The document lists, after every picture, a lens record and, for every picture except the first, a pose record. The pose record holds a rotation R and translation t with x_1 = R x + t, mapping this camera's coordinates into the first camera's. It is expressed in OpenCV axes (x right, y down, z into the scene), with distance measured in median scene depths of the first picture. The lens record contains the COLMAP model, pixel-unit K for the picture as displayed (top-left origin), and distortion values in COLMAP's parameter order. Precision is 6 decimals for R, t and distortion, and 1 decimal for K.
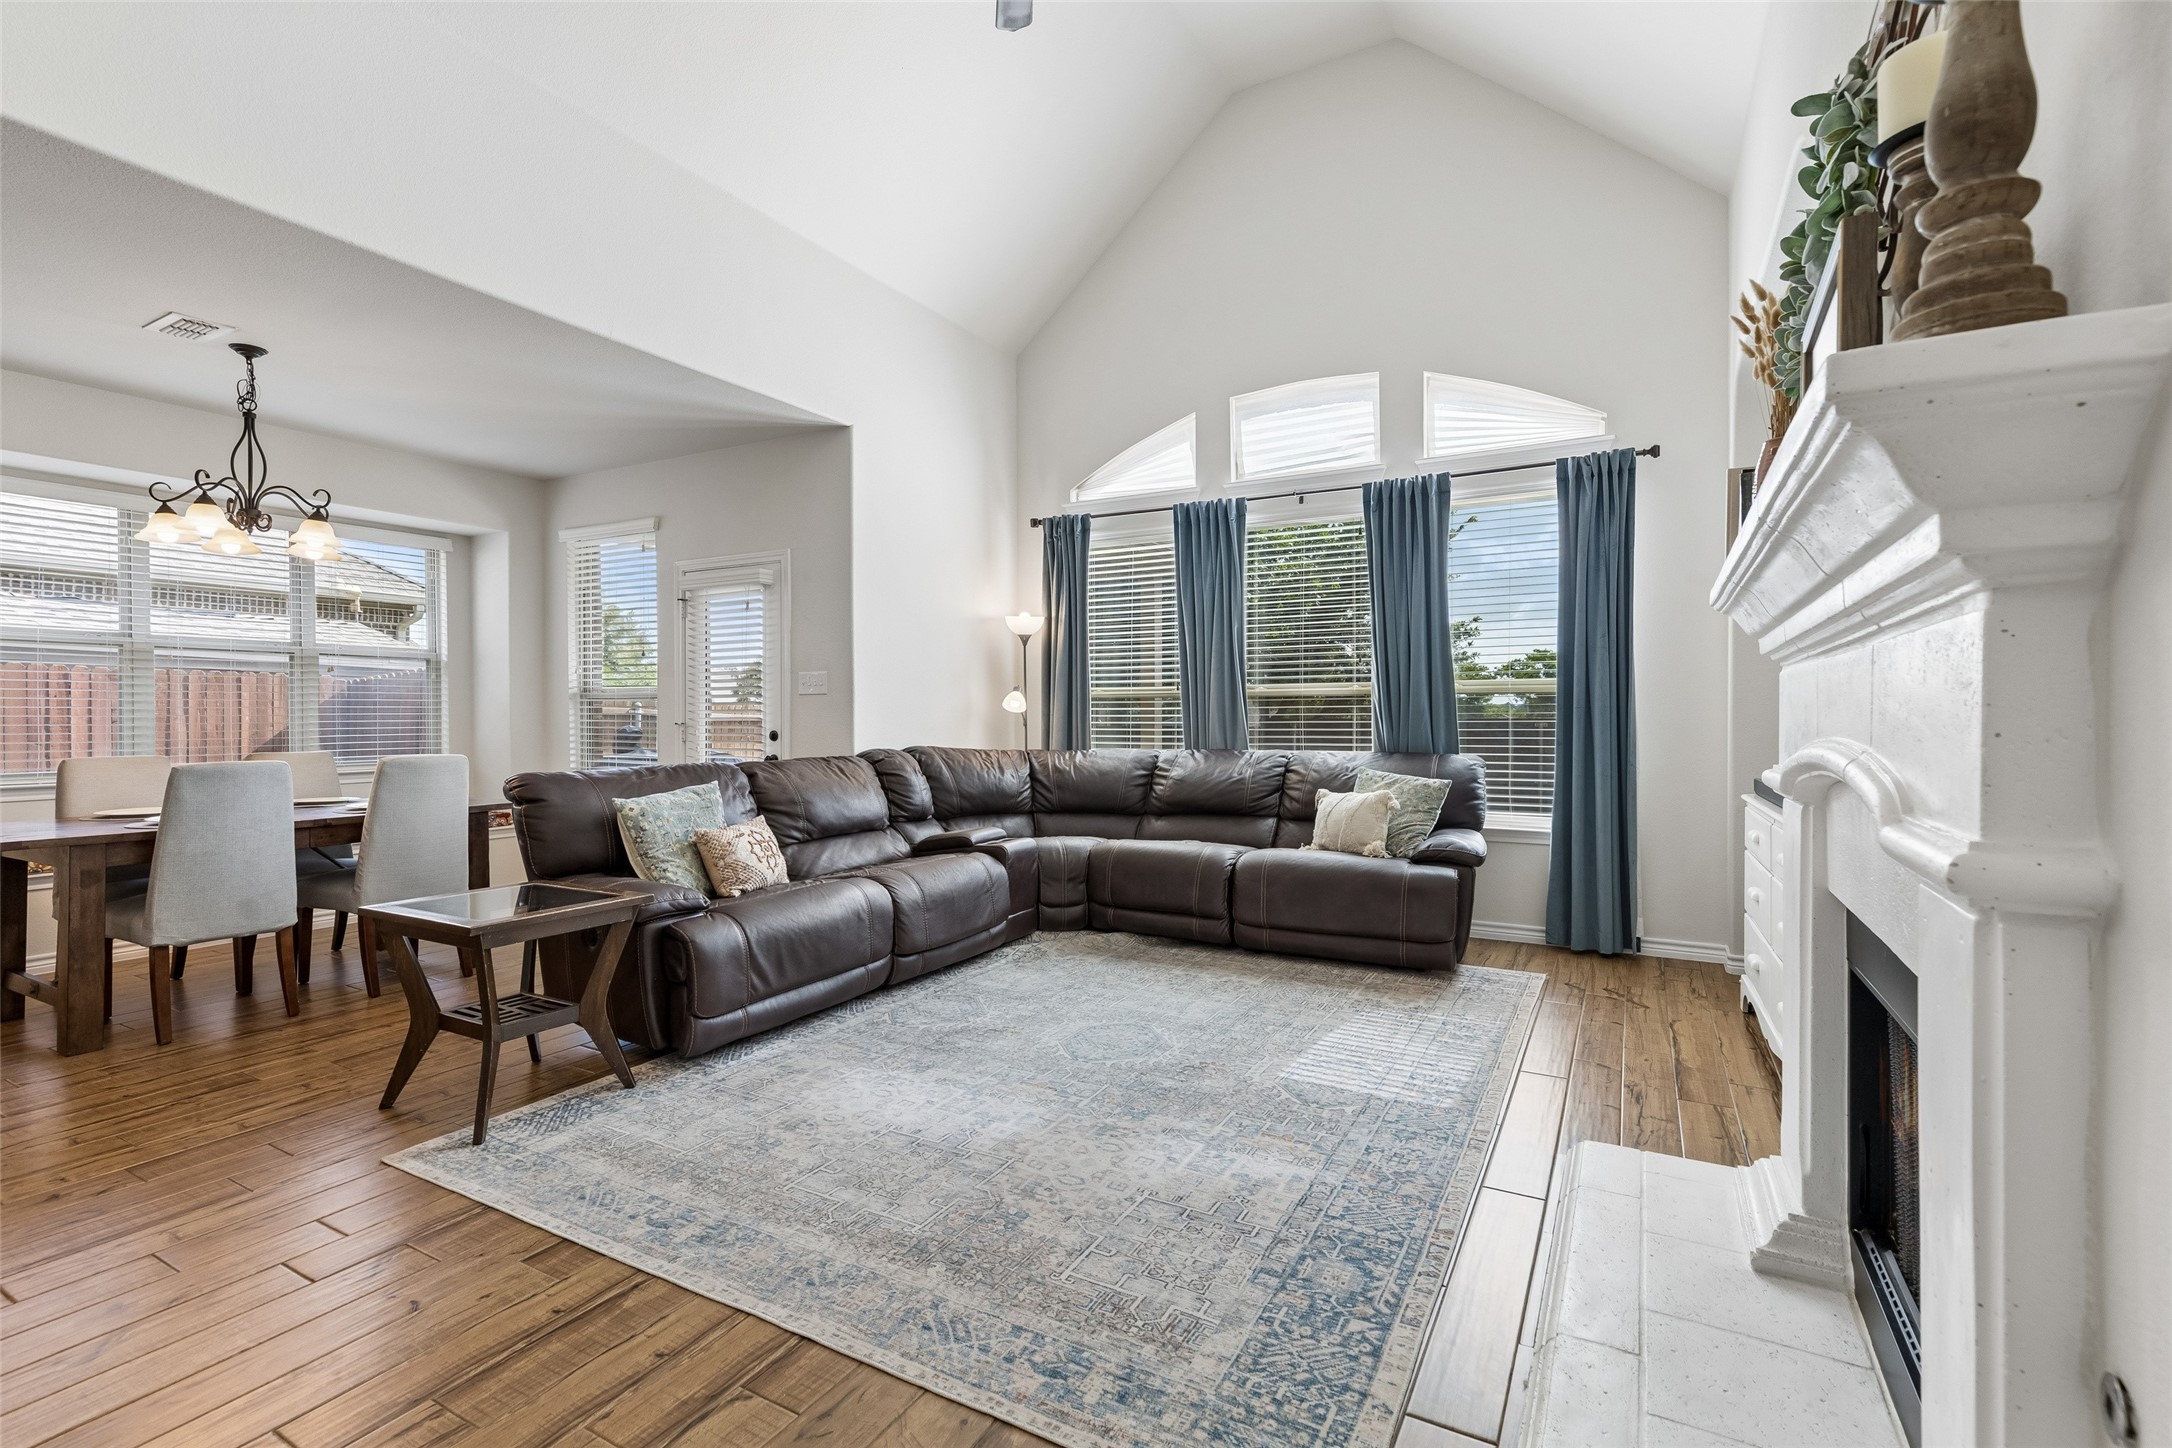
lens RADIAL K [[981.4, 0, 1086.0], [0, 981.4, 724.0], [0, 0, 1]] dist [0.039219, -0.000073]
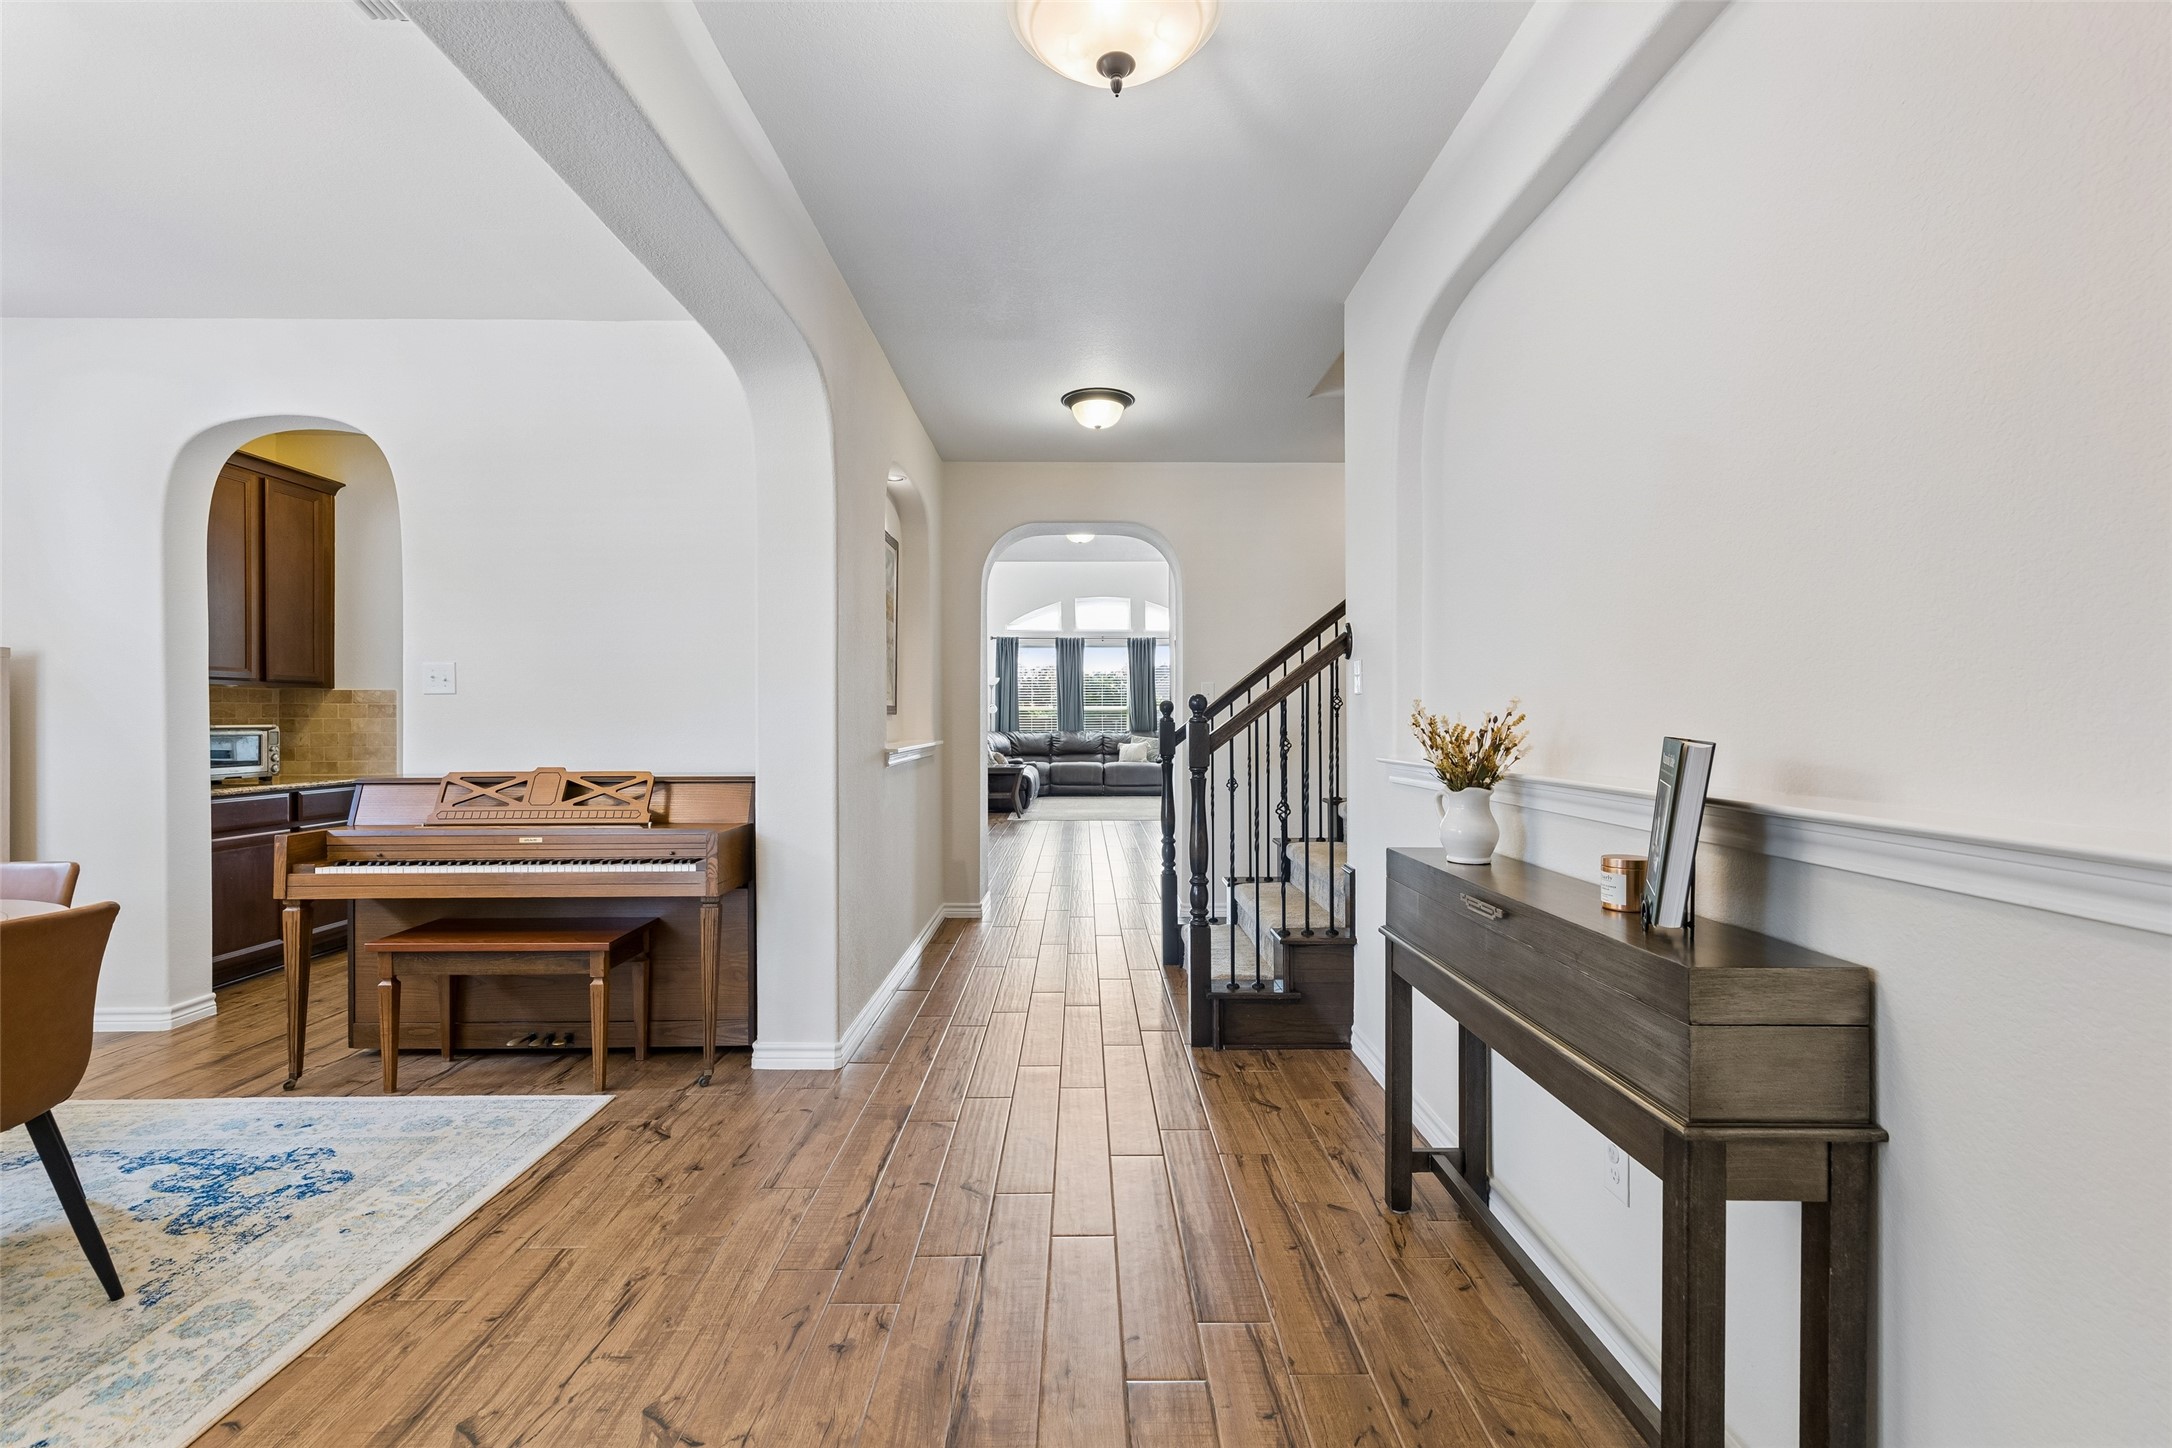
lens RADIAL K [[981.4, 0, 1086.0], [0, 981.4, 724.0], [0, 0, 1]] dist [0.039219, -0.000073]
pose [[0.865359, -0.001549, 0.501149, -1.348199], [0.000101, 0.999996, 0.002918, -0.000101], [-0.501152, -0.002474, 0.865356, -1.527899]]
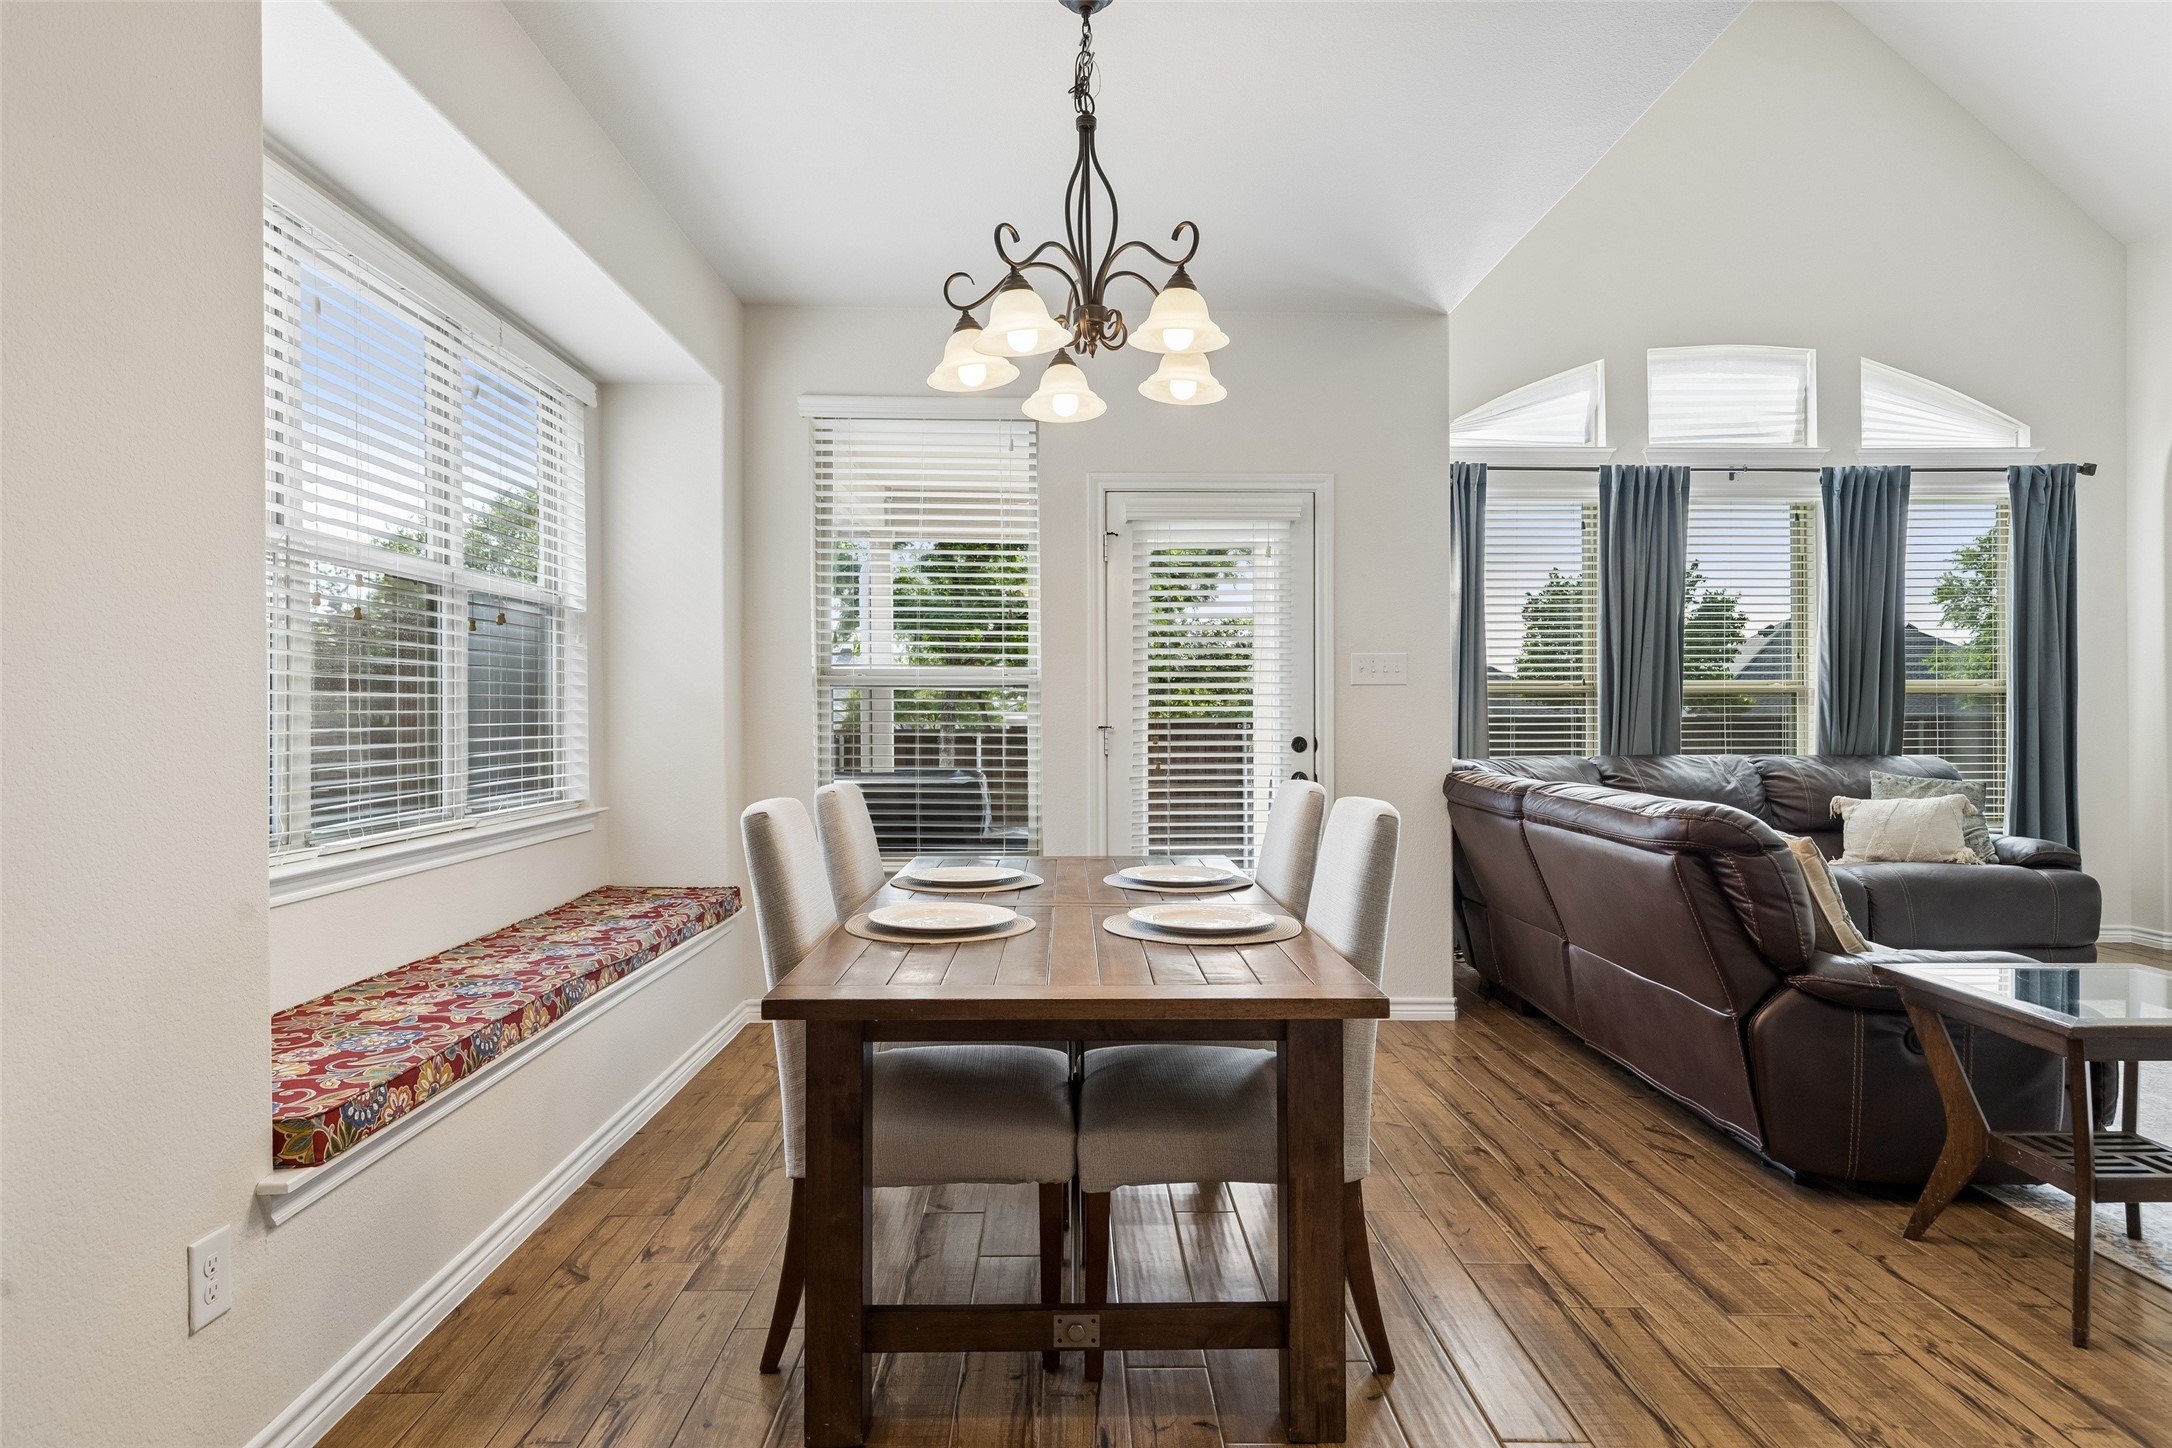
lens RADIAL K [[1186.6, 0, 1086.0], [0, 1186.6, 724.0], [0, 0, 1]] dist [-0.003958, -0.000997]
pose [[0.867592, -0.002551, 0.497270, -0.931741], [0.007063, 0.999949, -0.007193, 0.002907], [-0.497227, 0.009752, 0.867566, 0.399992]]
